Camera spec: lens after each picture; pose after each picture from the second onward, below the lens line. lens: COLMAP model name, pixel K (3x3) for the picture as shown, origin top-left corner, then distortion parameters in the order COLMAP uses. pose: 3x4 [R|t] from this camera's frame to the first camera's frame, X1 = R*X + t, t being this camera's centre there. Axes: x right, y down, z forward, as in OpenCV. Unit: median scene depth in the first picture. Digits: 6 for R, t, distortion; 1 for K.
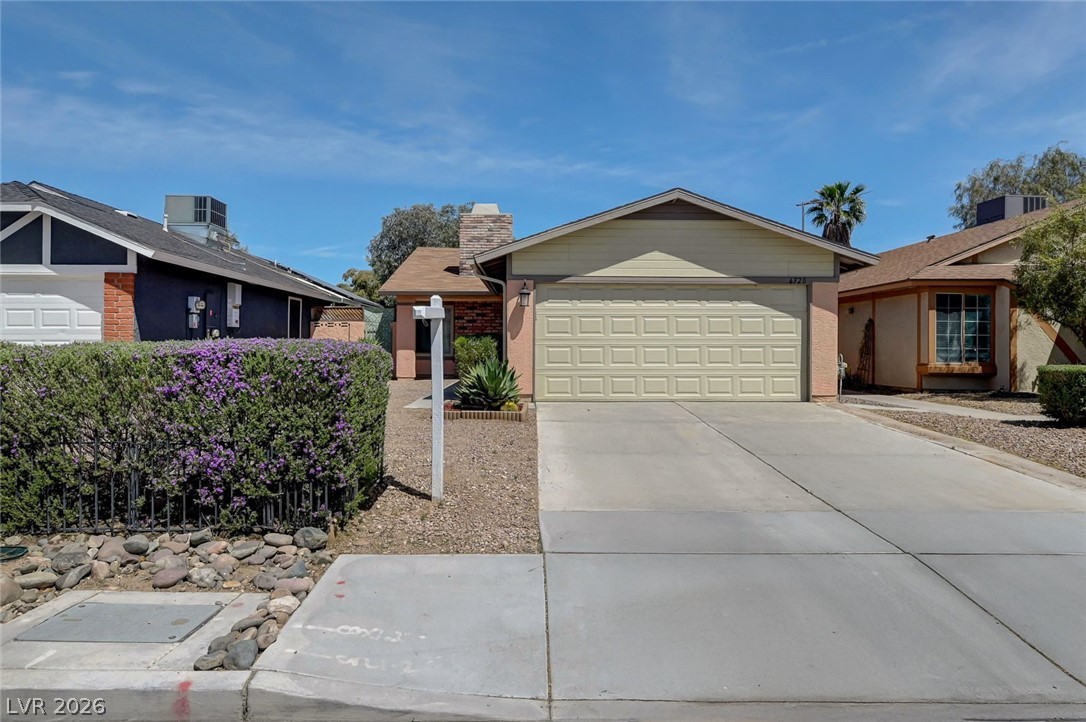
lens RADIAL K [[658.7, 0, 543.0], [0, 658.7, 361.0], [0, 0, 1]] dist [-0.015594, -0.000310]
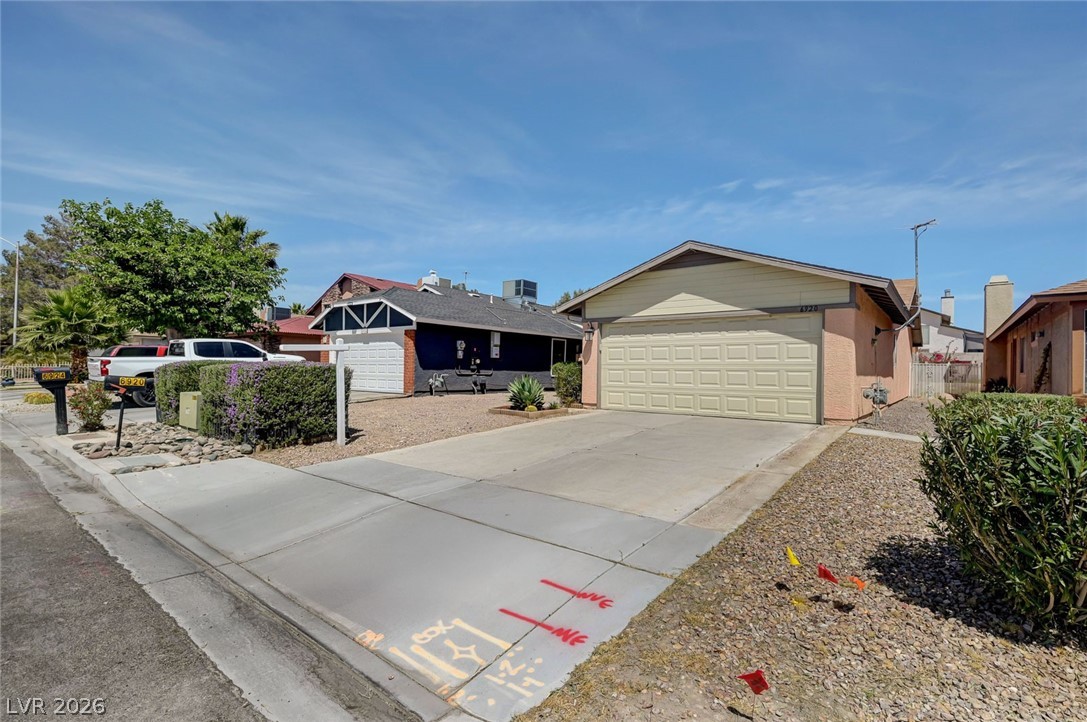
lens RADIAL K [[501.5, 0, 543.5], [0, 501.5, 361.0], [0, 0, 1]] dist [-0.000584, -0.000019]
pose [[0.775507, -0.004793, -0.631321, 0.559302], [-0.025679, 0.998904, -0.039127, 0.004148], [0.630816, 0.046555, 0.774534, 0.108900]]
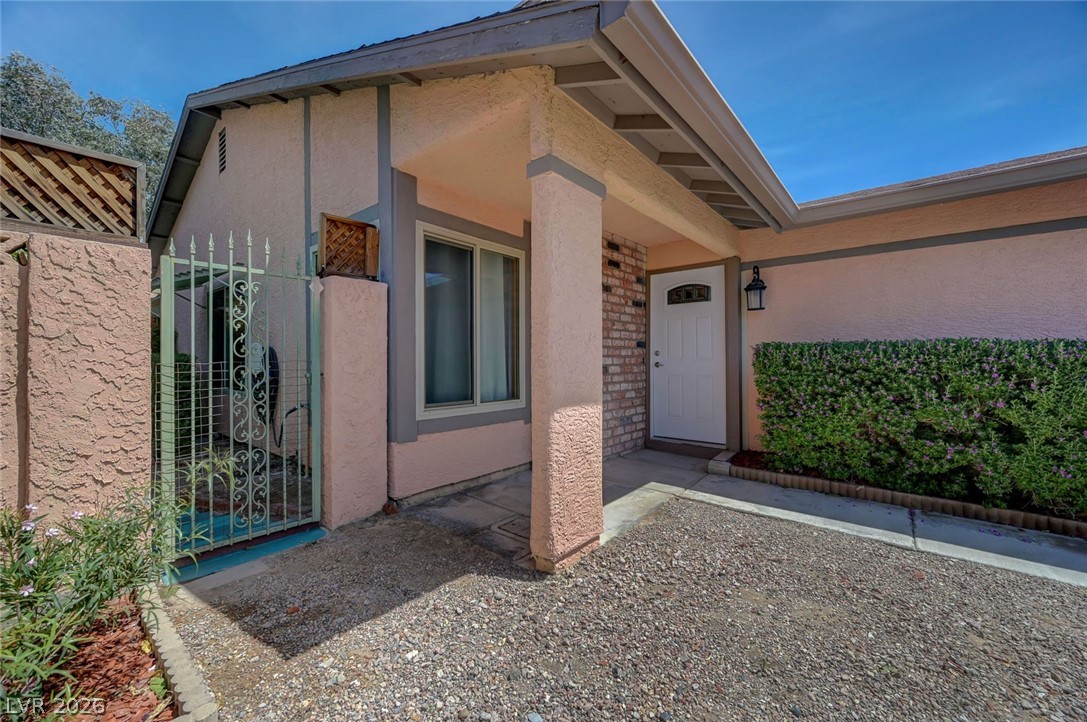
lens RADIAL K [[425.6, 0, 543.5], [0, 425.6, 361.0], [0, 0, 1]] dist [-0.000099, 0.000068]
pose [[0.652561, -0.009182, 0.757680, -0.499976], [0.018295, 0.999826, -0.003640, -0.050258], [-0.757515, 0.016238, 0.652616, 1.471061]]
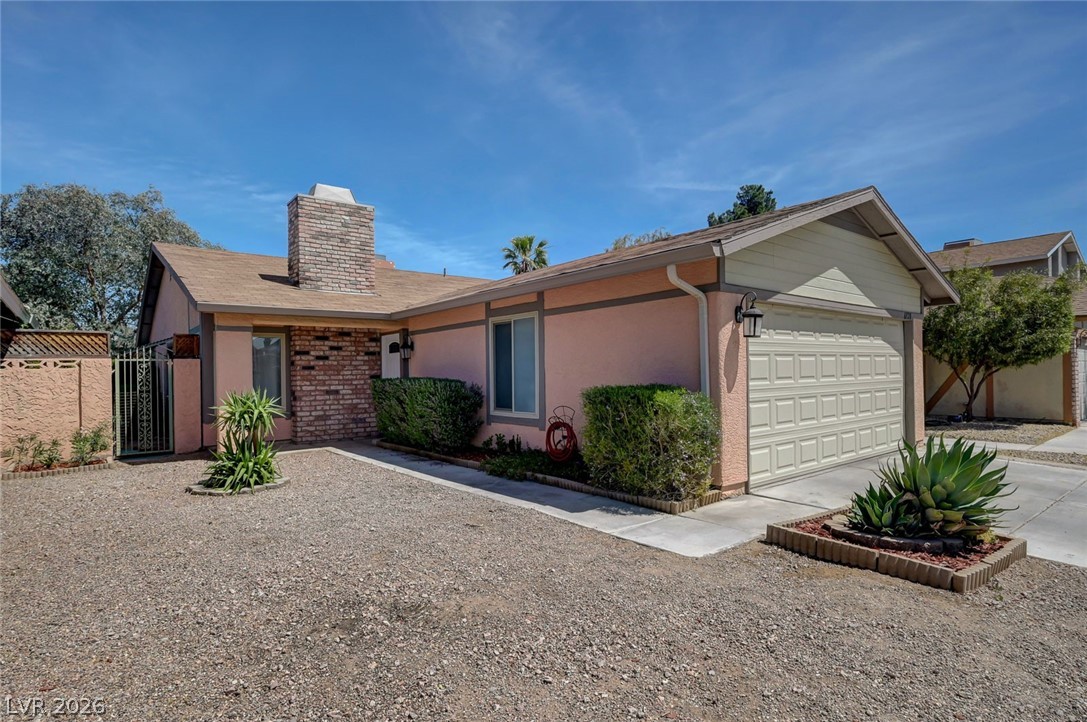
lens RADIAL K [[566.2, 0, 543.7], [0, 566.2, 376.4], [0, 0, 1]] dist [0.001656, 0.000151]
pose [[0.786433, -0.020424, 0.617338, -0.485217], [0.033527, 0.999391, -0.009647, -0.048245], [-0.616765, 0.028285, 0.786639, 0.696415]]
